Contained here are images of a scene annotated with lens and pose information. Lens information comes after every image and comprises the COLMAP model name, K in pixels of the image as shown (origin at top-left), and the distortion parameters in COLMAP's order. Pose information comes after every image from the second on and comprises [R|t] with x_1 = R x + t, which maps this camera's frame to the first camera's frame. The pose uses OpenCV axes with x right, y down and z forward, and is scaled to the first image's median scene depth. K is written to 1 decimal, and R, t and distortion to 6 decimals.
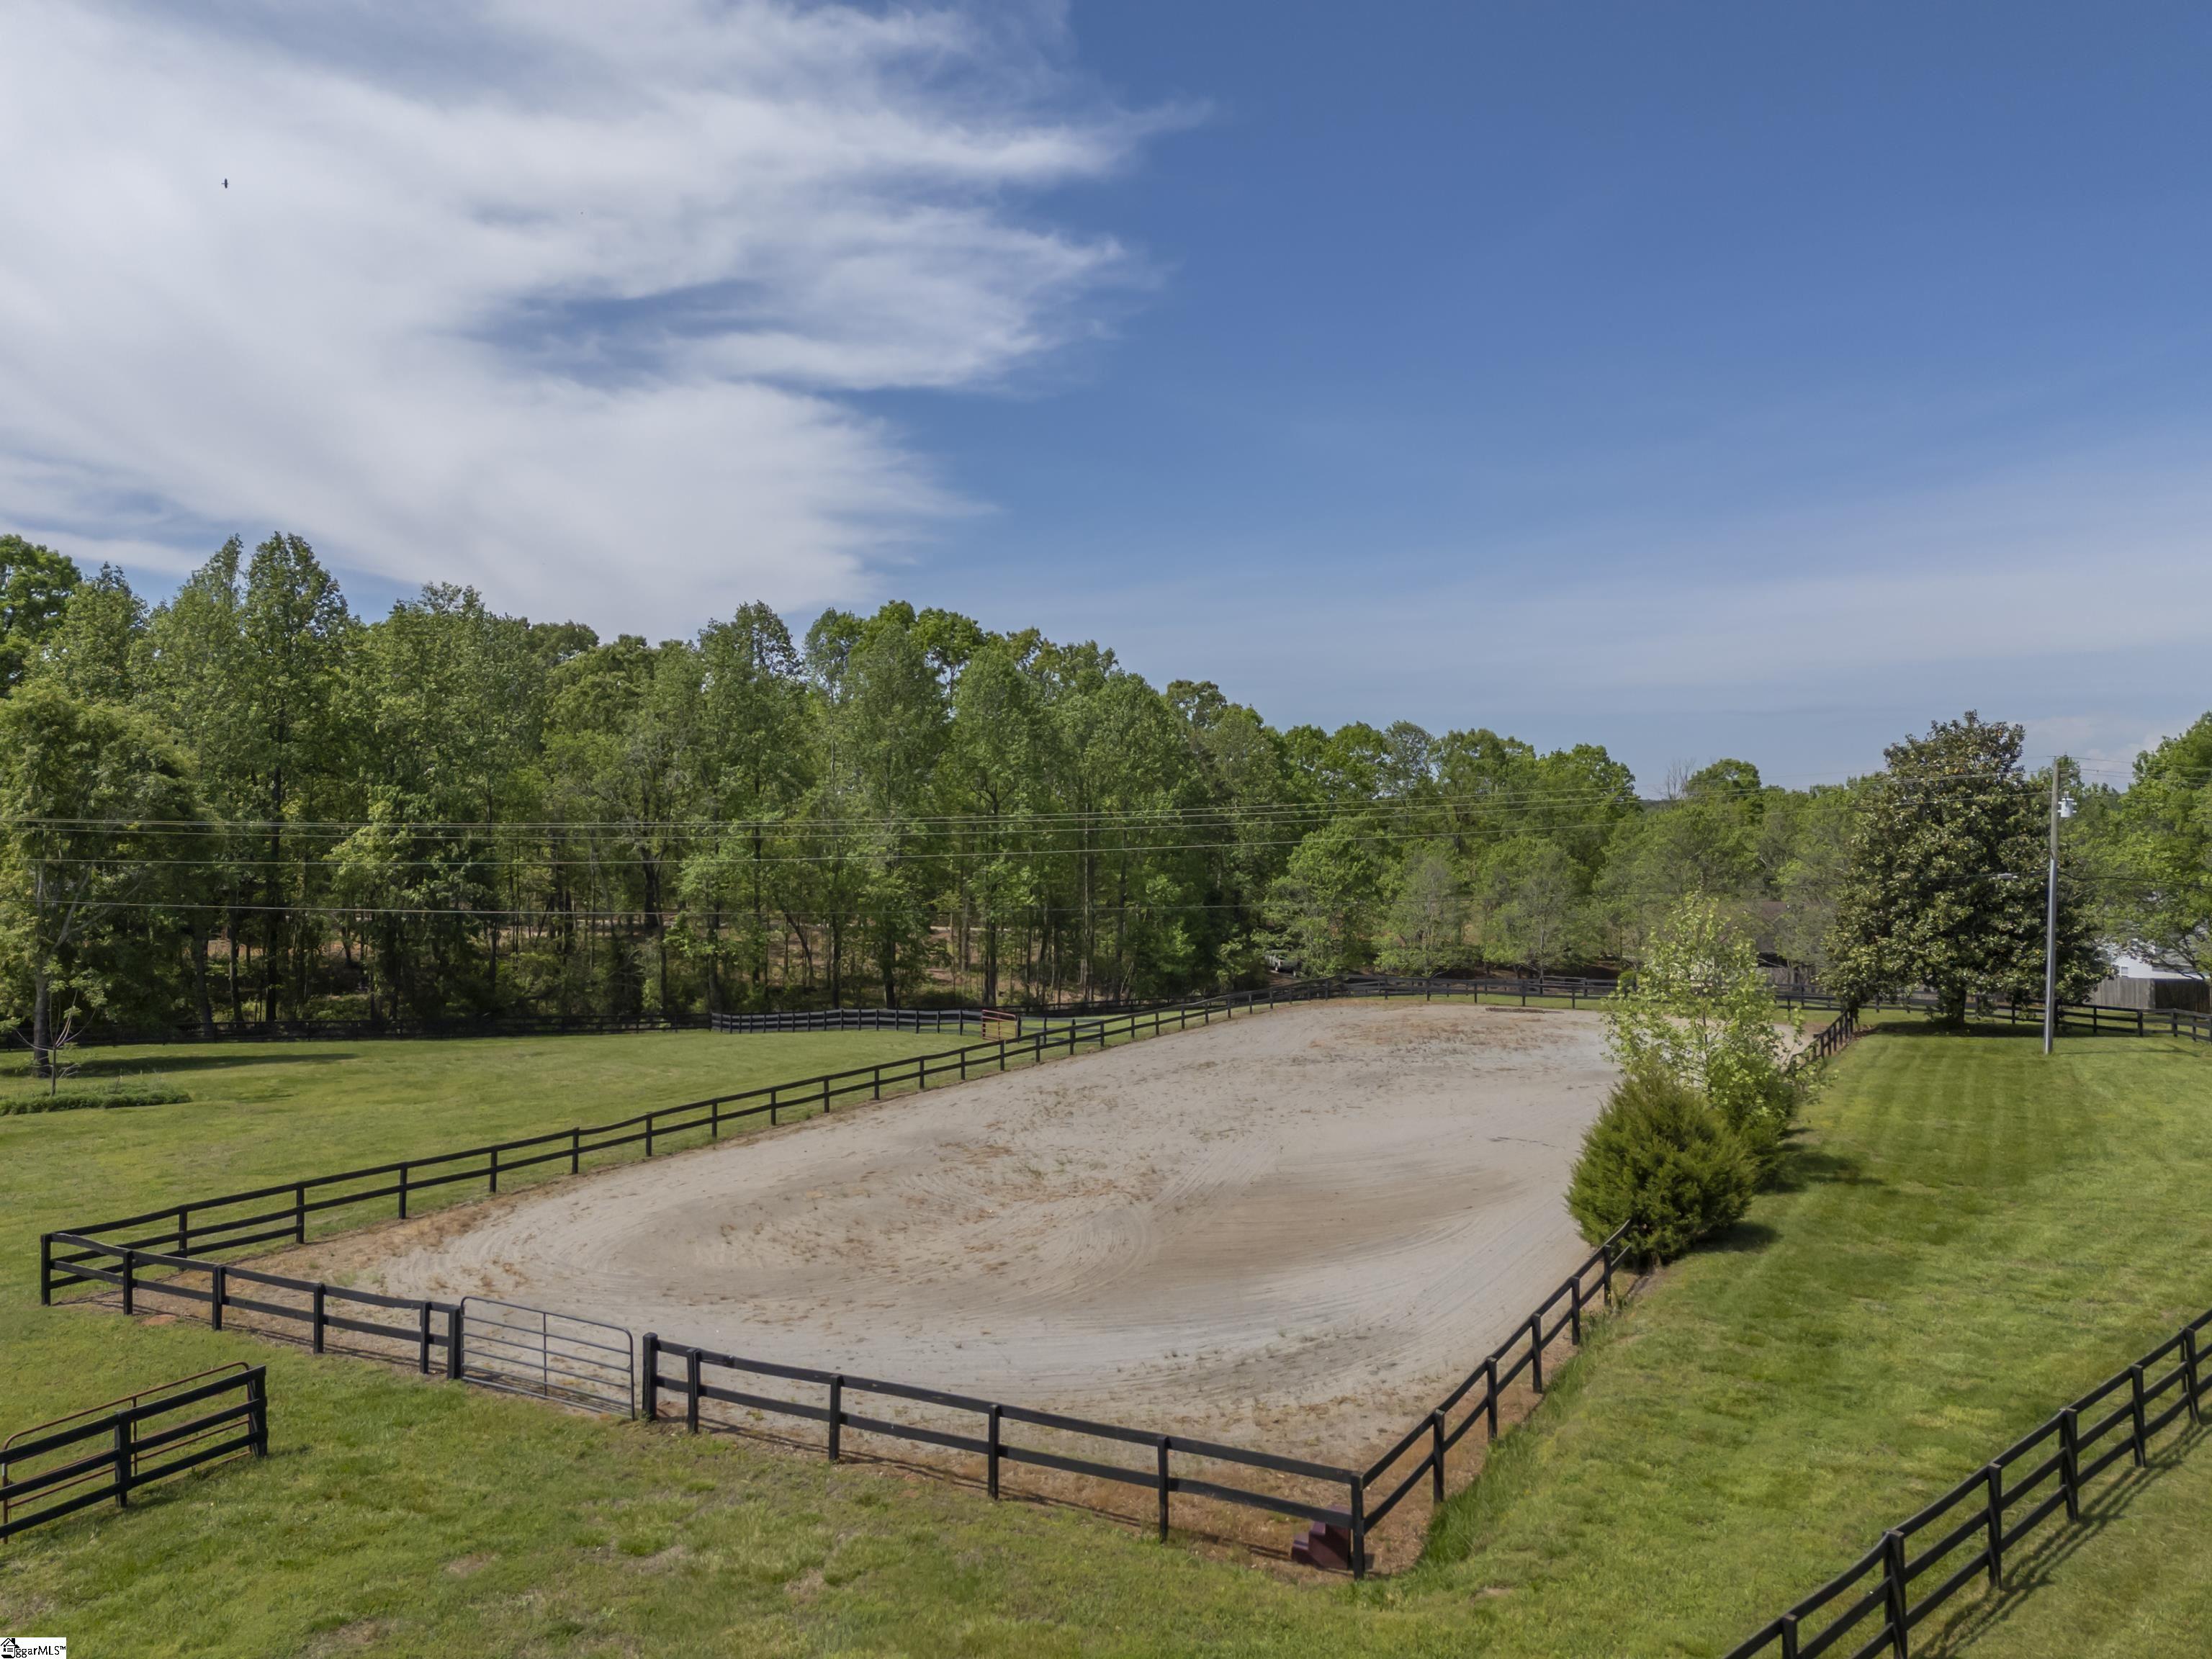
lens RADIAL K [[1542.1, 0, 1109.6], [0, 1542.1, 881.5], [0, 0, 1]] dist [0.065528, -0.066218]
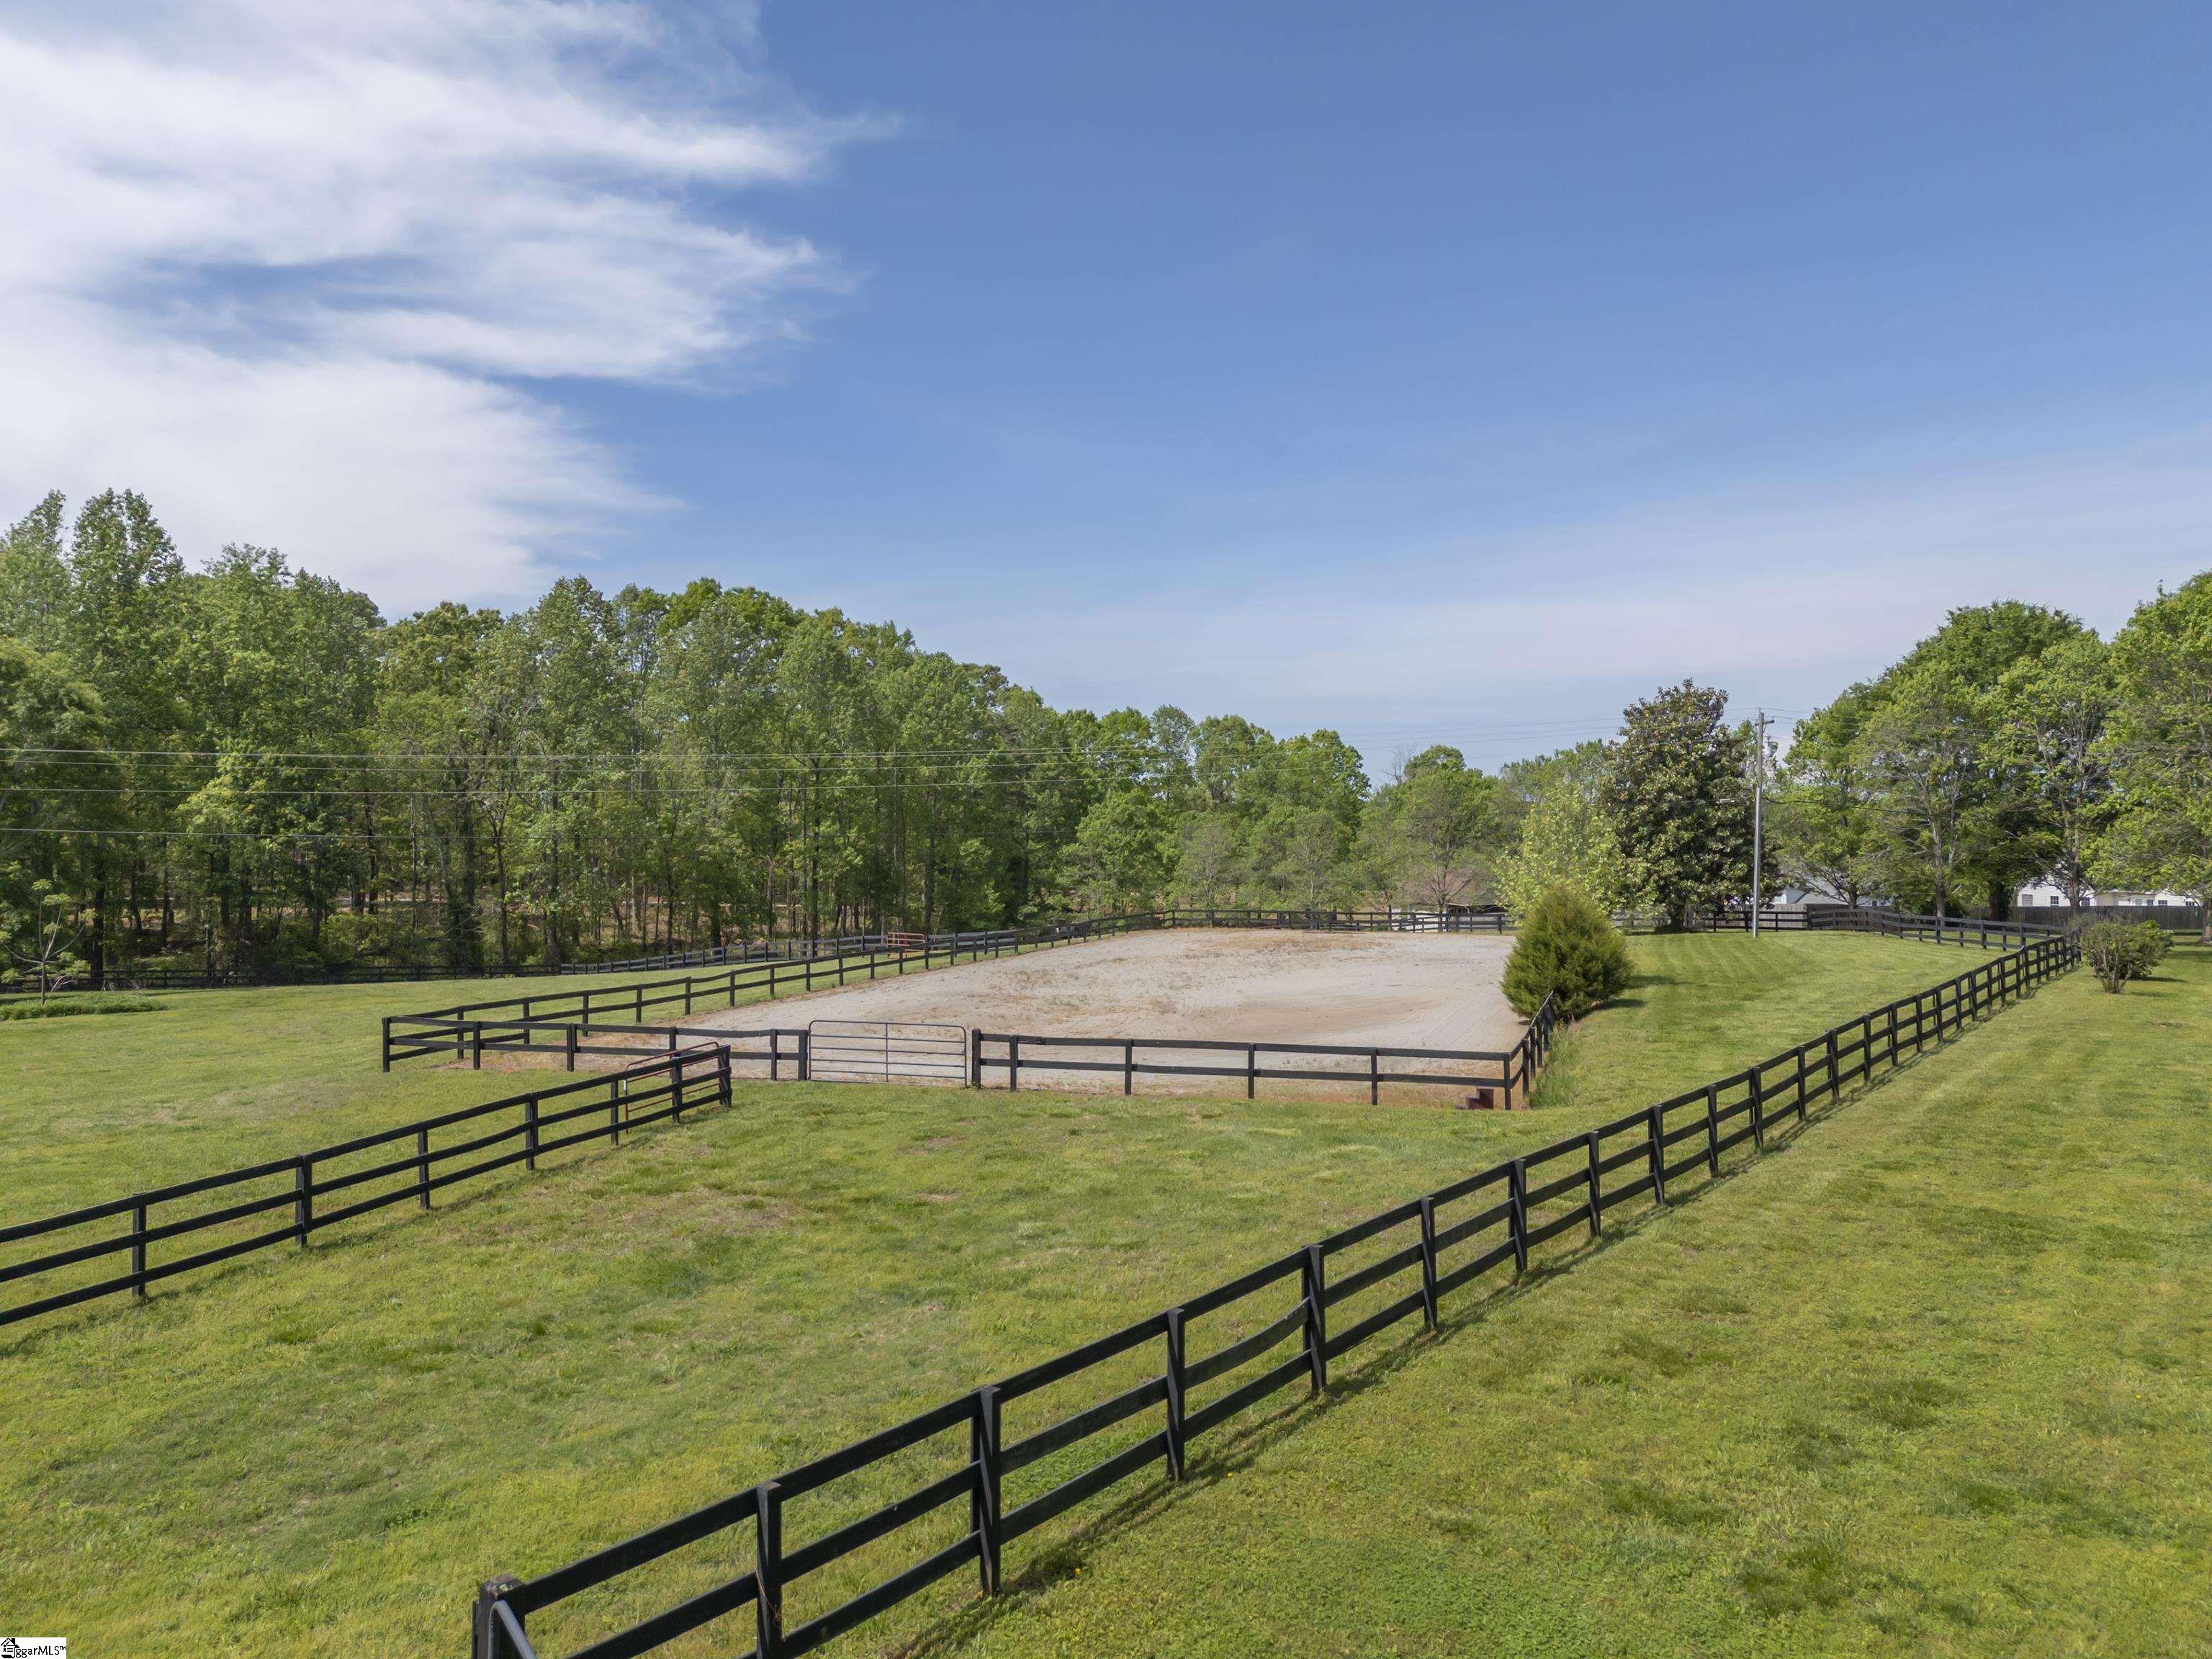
lens RADIAL K [[1547.8, 0, 1106.0], [0, 1547.8, 829.5], [0, 0, 1]] dist [0.038278, -0.035341]
pose [[0.981263, 0.000275, 0.192672, -0.106235], [0.006809, 0.999325, -0.036101, 0.037337], [-0.192551, 0.036737, 0.980599, -0.098833]]
